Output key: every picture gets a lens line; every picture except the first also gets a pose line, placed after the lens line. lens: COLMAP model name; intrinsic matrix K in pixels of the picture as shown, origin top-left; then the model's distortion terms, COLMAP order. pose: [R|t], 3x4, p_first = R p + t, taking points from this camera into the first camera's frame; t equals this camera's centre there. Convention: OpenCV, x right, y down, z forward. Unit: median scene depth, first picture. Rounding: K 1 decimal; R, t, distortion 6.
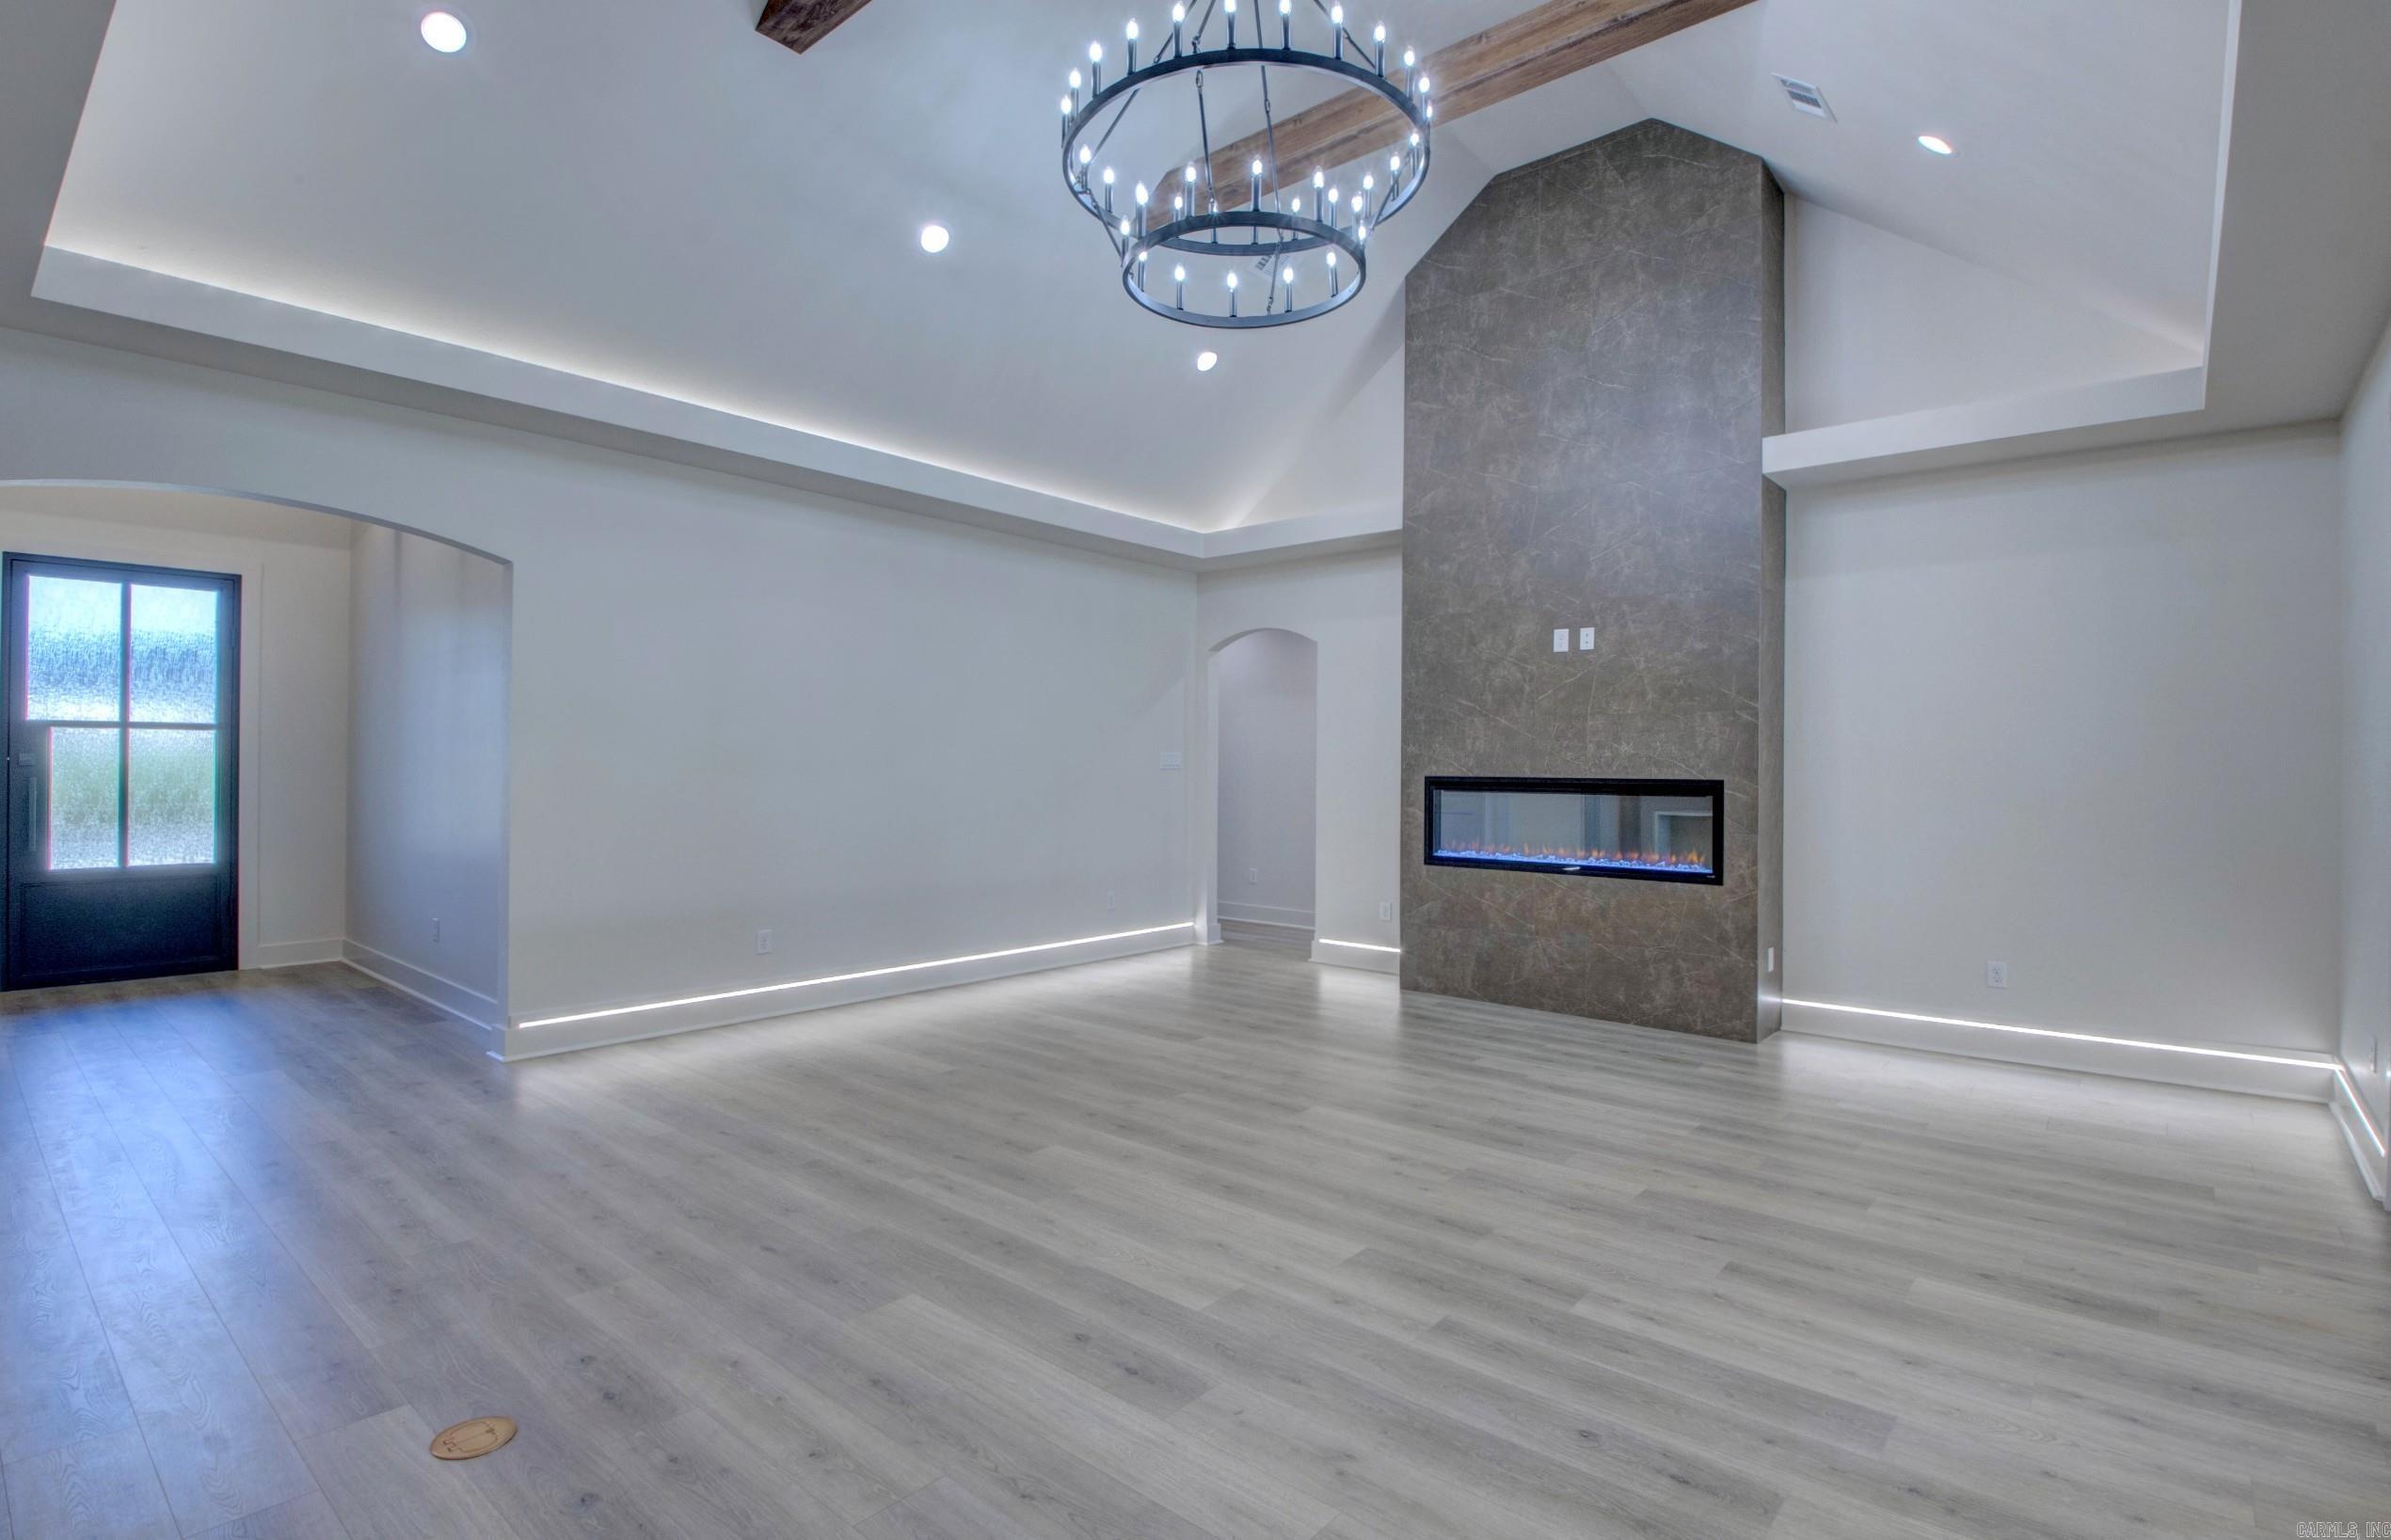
lens RADIAL K [[1134.2, 0, 1180.9], [0, 1134.2, 763.1], [0, 0, 1]] dist [0.006698, -0.000279]
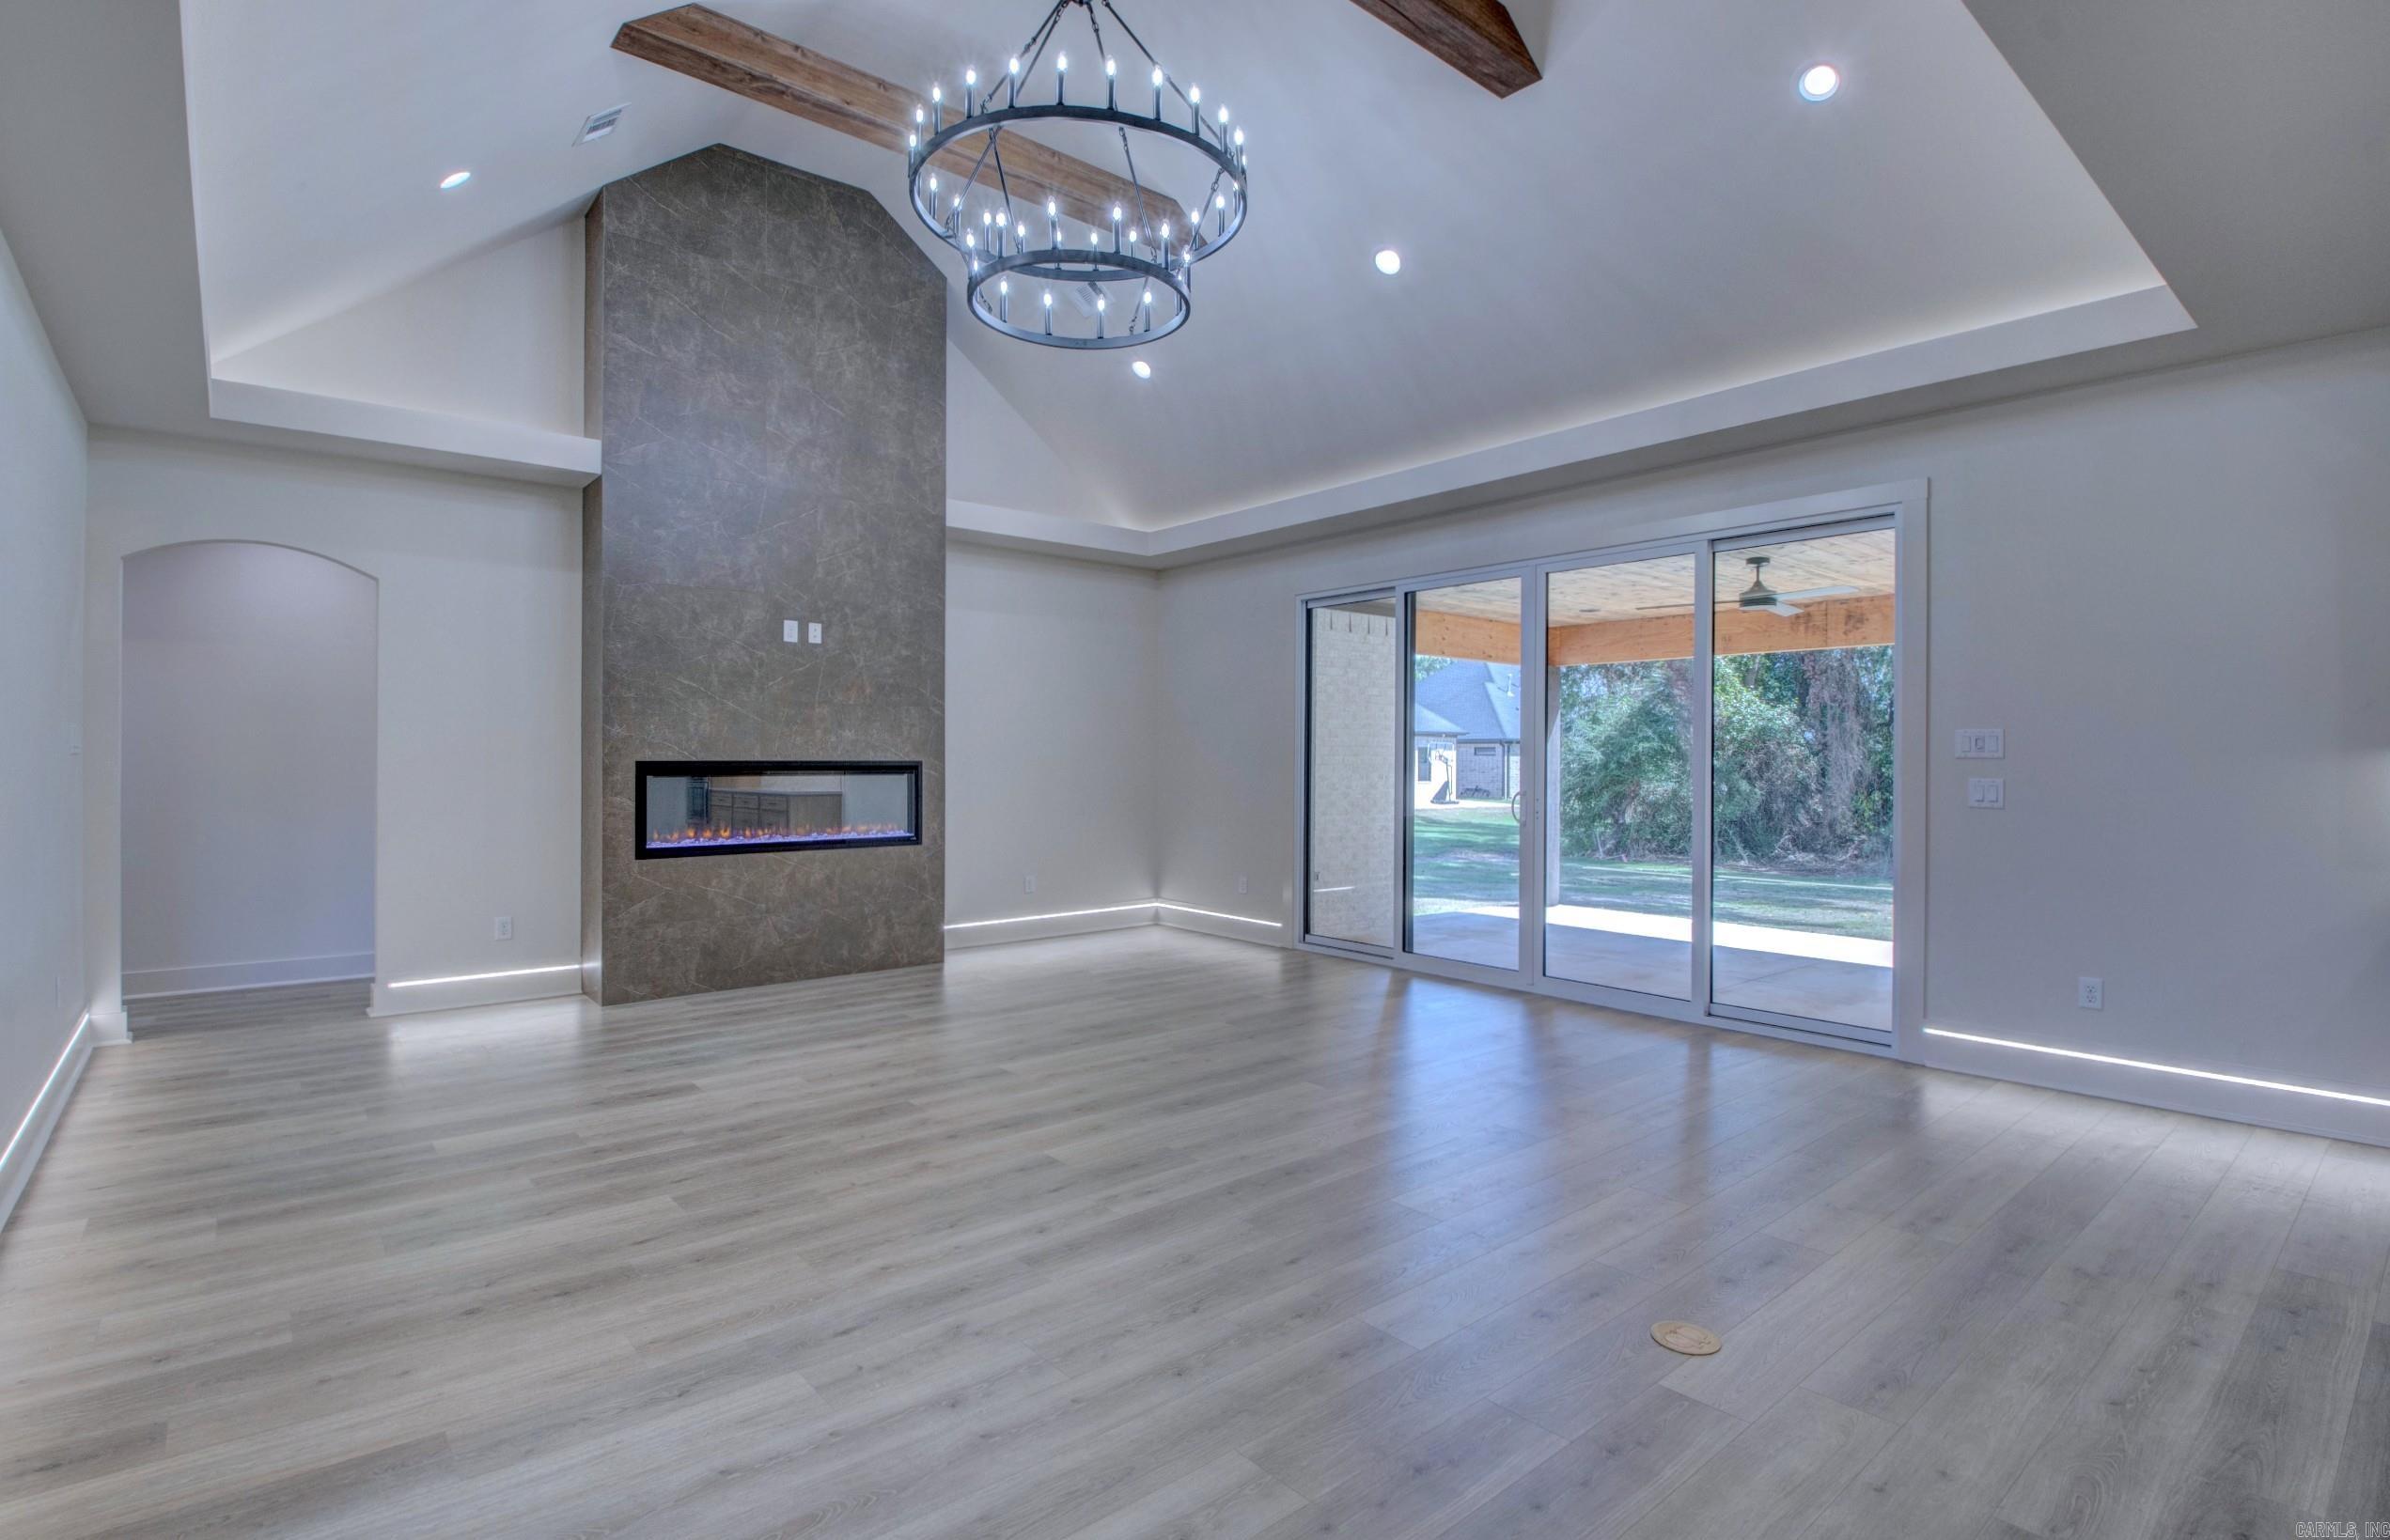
lens RADIAL K [[1133.8, 0, 1179.8], [0, 1133.8, 766.0], [0, 0, 1]] dist [0.006698, -0.000279]
pose [[0.156472, -0.015188, 0.987566, -0.667254], [-0.005381, 0.999854, 0.016230, -0.001534], [-0.987668, -0.007854, 0.156367, 0.481872]]
